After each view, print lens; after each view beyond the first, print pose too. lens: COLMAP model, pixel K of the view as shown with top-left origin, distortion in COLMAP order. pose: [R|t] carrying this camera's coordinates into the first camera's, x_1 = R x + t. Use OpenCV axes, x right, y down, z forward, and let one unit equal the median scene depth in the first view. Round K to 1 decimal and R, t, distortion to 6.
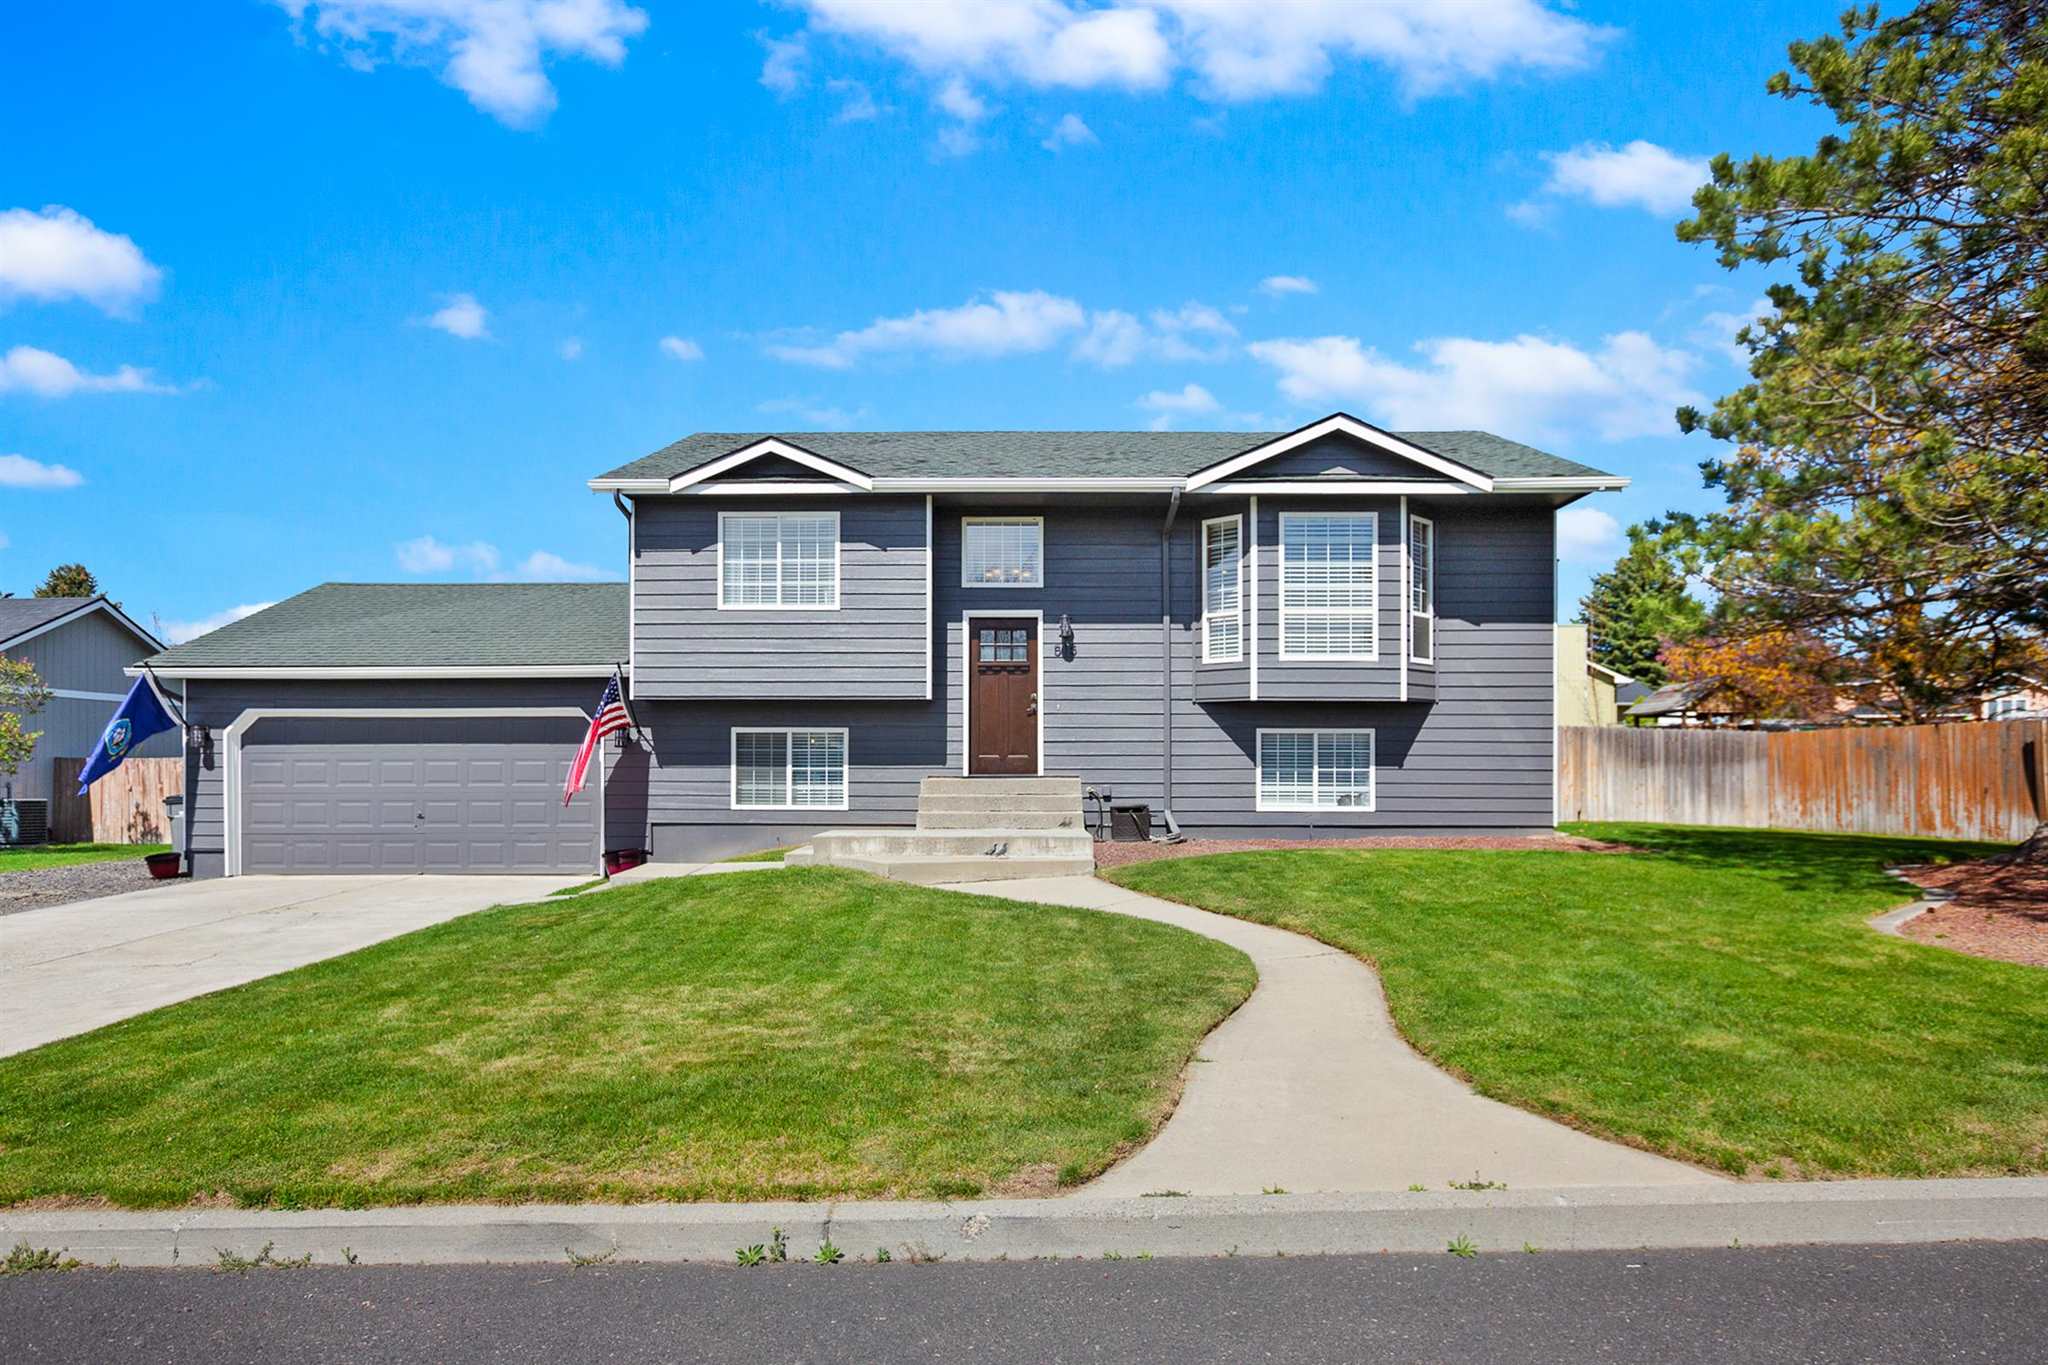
lens RADIAL K [[1178.4, 0, 1020.4], [0, 1178.4, 773.9], [0, 0, 1]] dist [-0.032681, -0.000033]
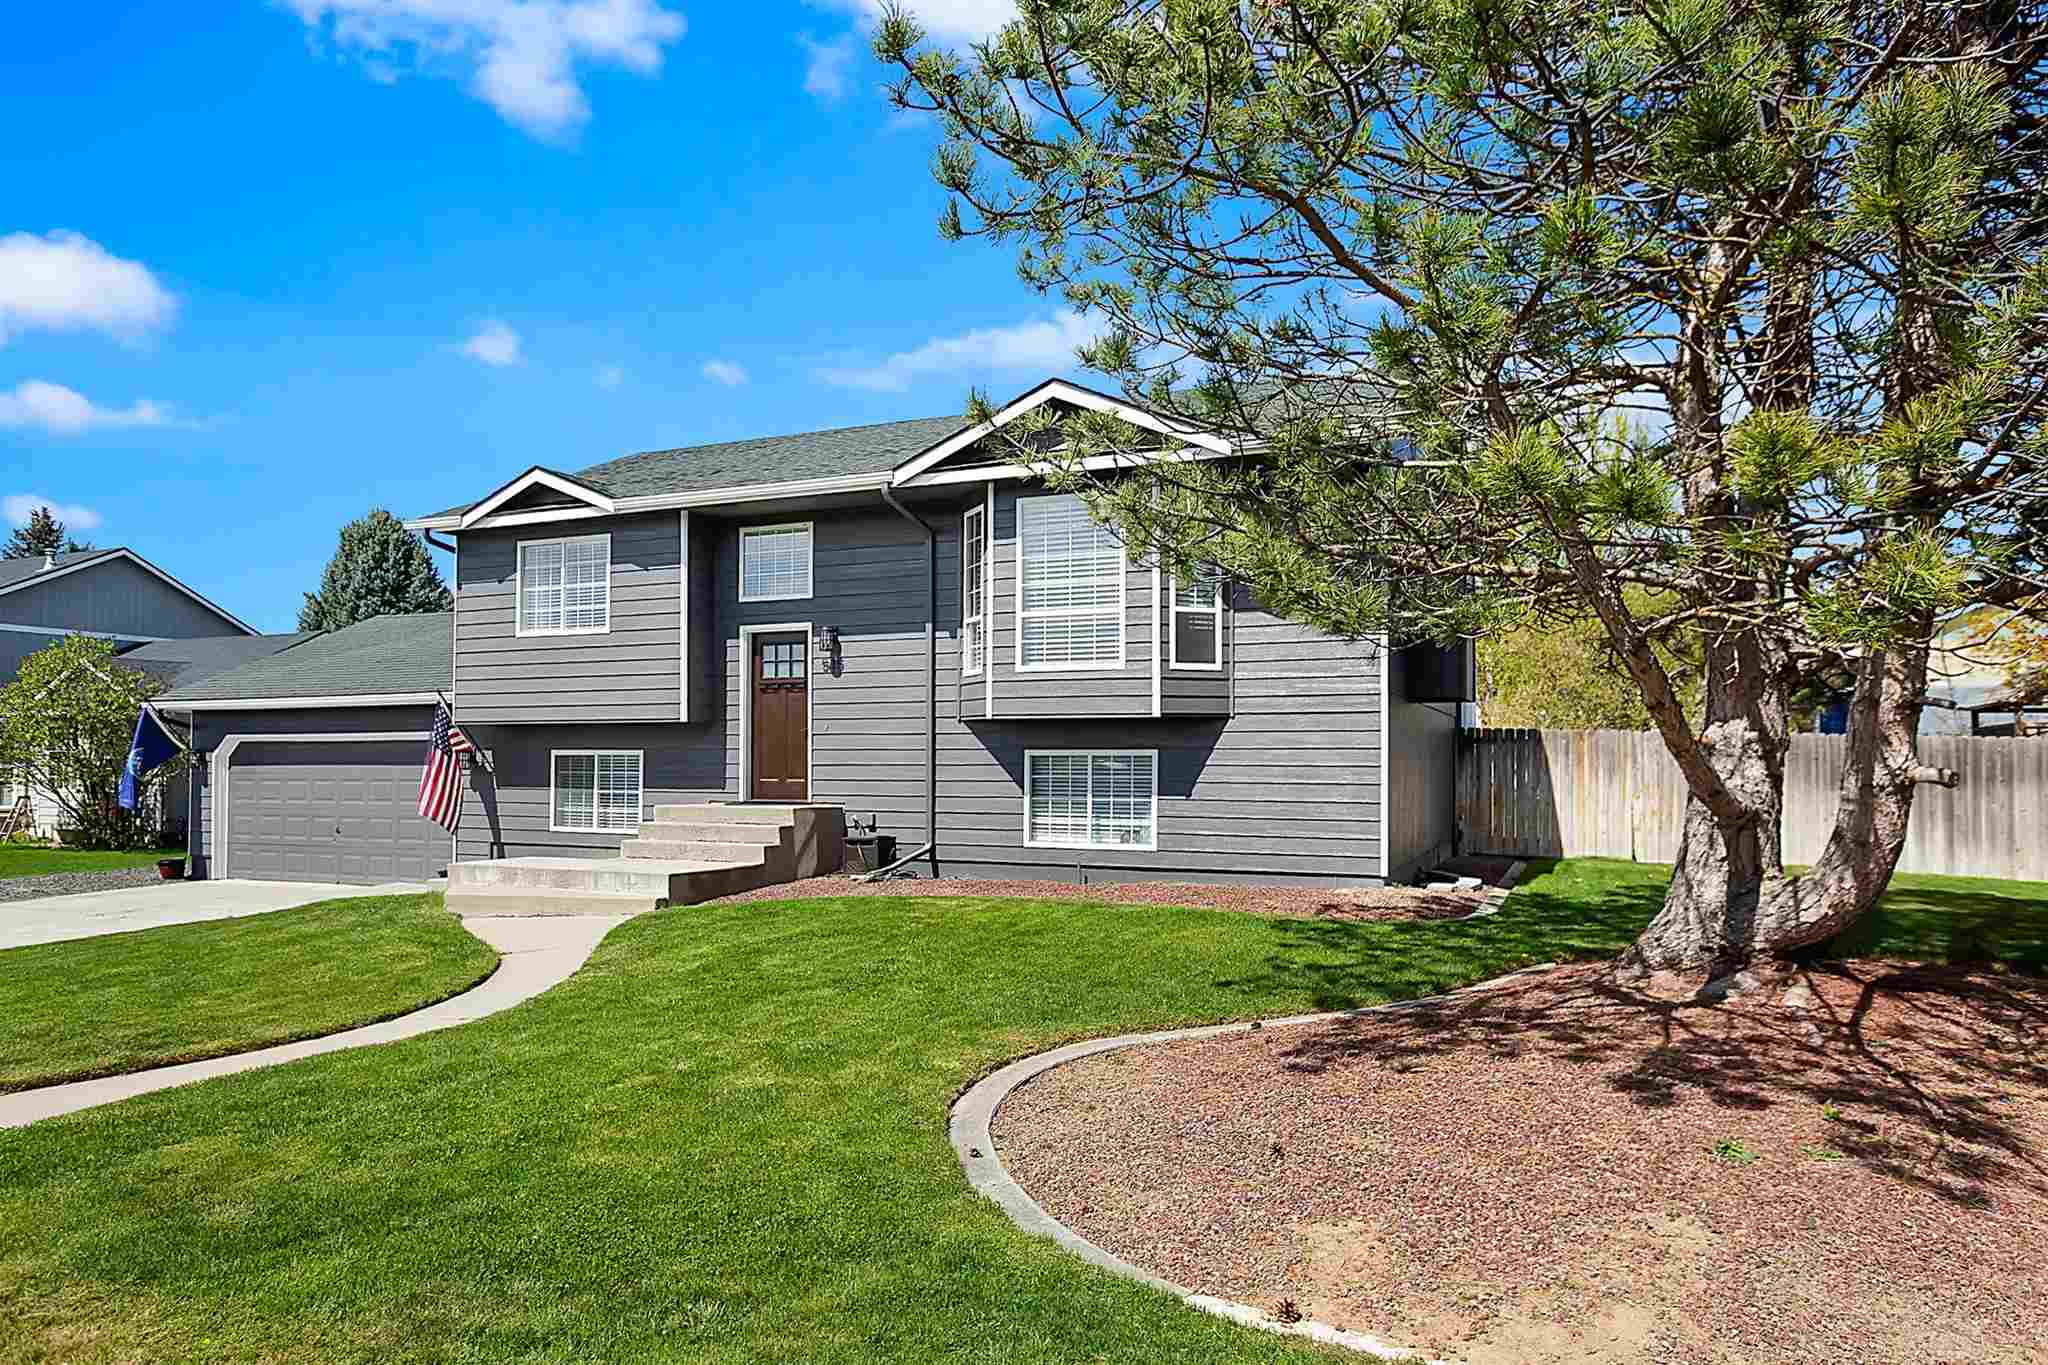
lens RADIAL K [[1379.0, 0, 1024.0], [0, 1379.0, 752.6], [0, 0, 1]] dist [-0.000796, 0.002310]
pose [[0.909245, -0.001676, -0.416259, 0.621732], [-0.001667, 0.999969, -0.007668, -0.029028], [0.416259, 0.007666, 0.909214, 0.086141]]
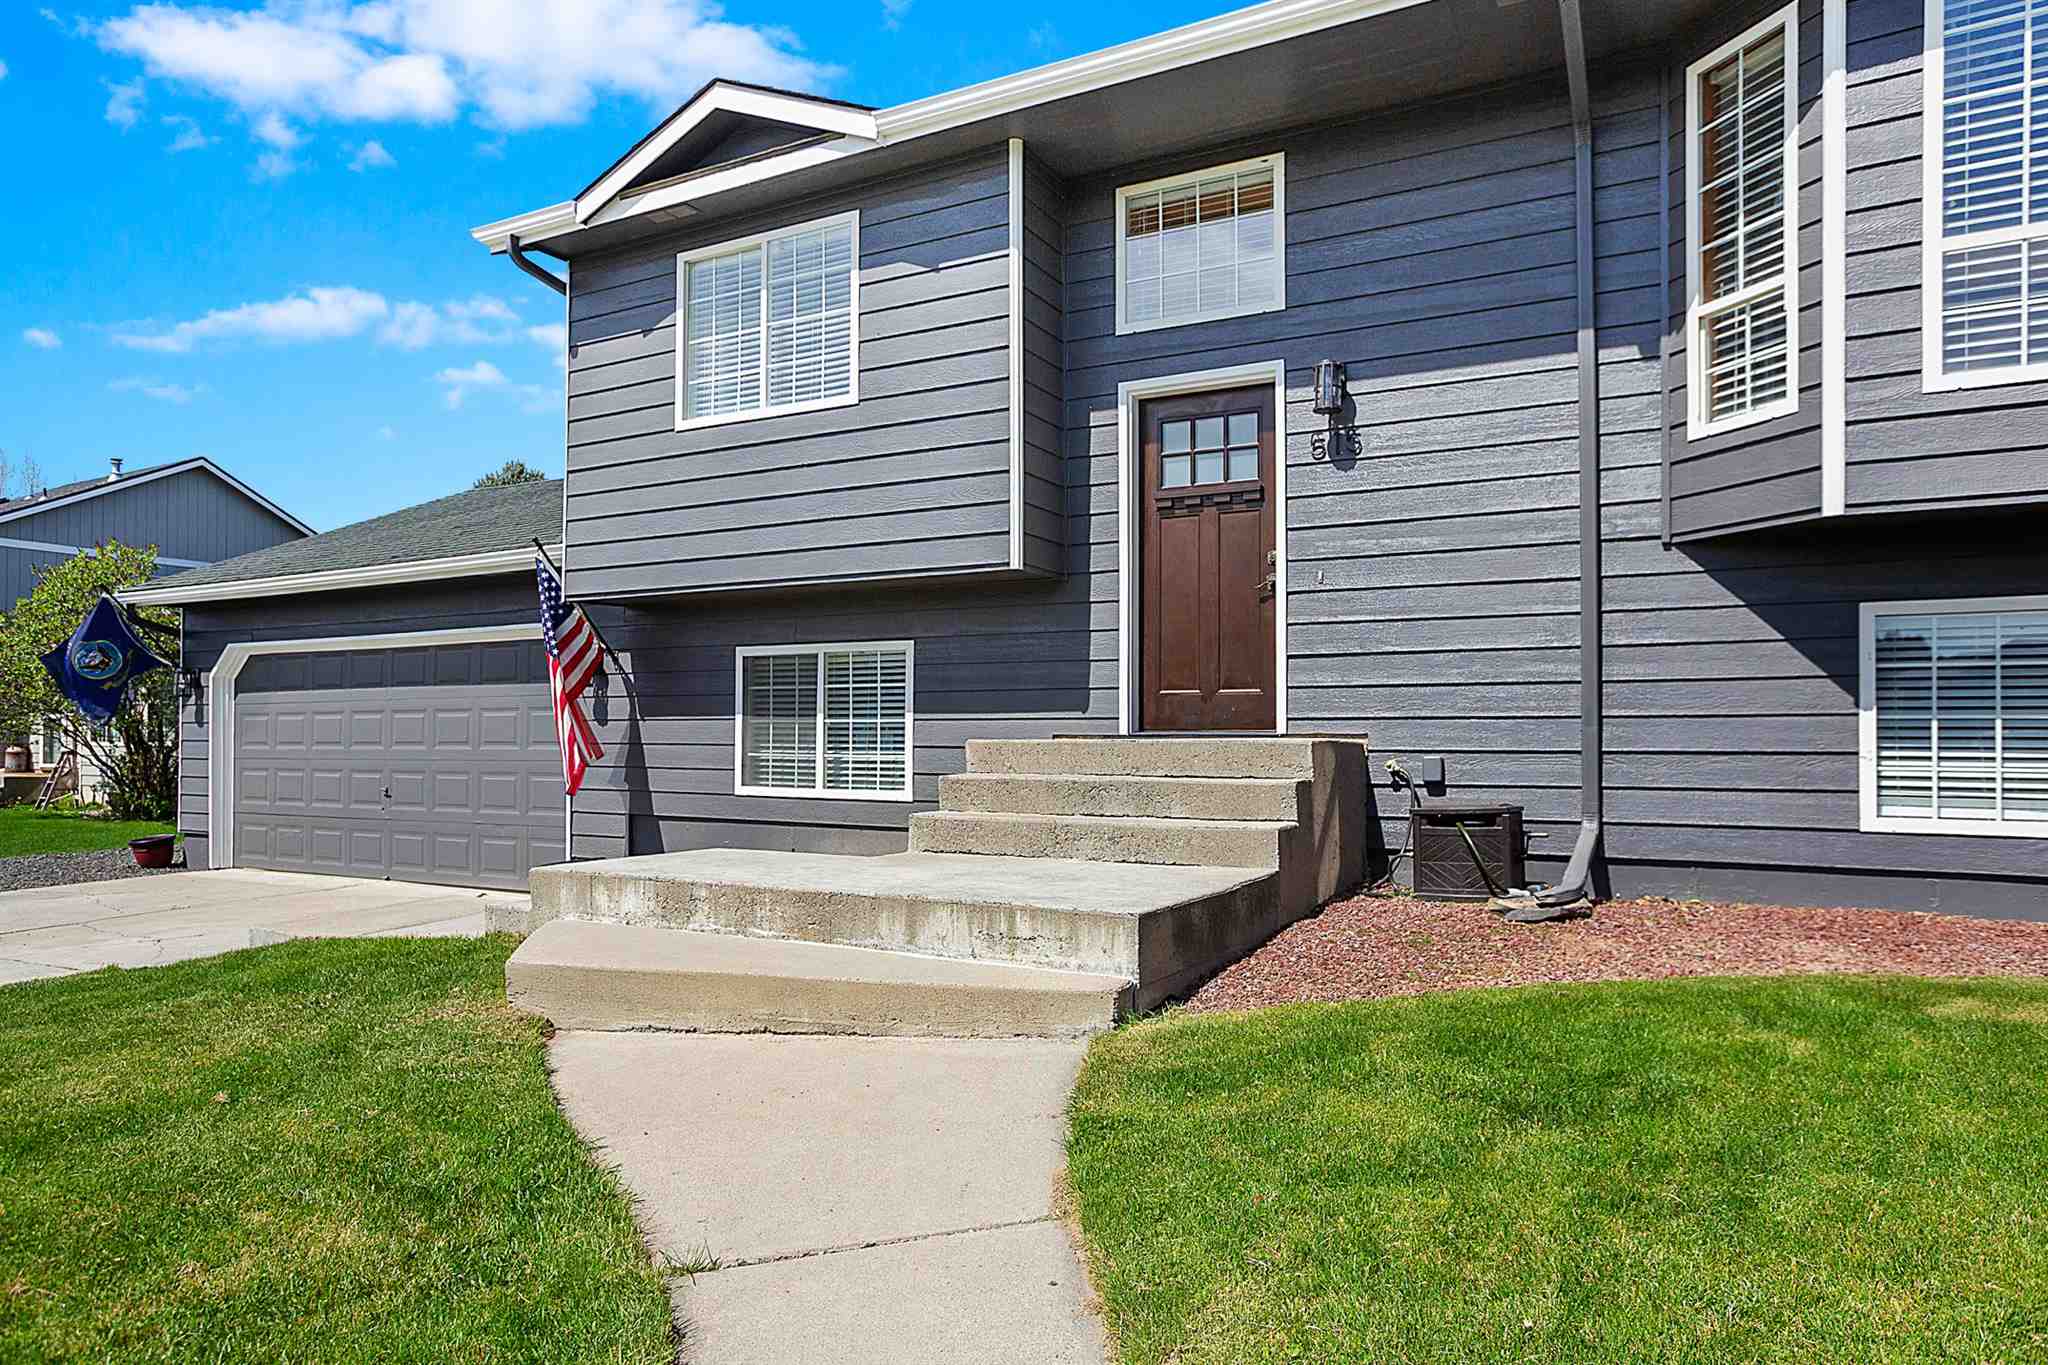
lens RADIAL K [[1270.5, 0, 1020.0], [0, 1270.5, 733.5], [0, 0, 1]] dist [-0.005005, 0.001906]
pose [[0.877665, -0.000798, -0.479274, 0.161039], [-0.000938, 0.999994, -0.003384, 0.003238], [0.479274, 0.003419, 0.877659, 0.534646]]
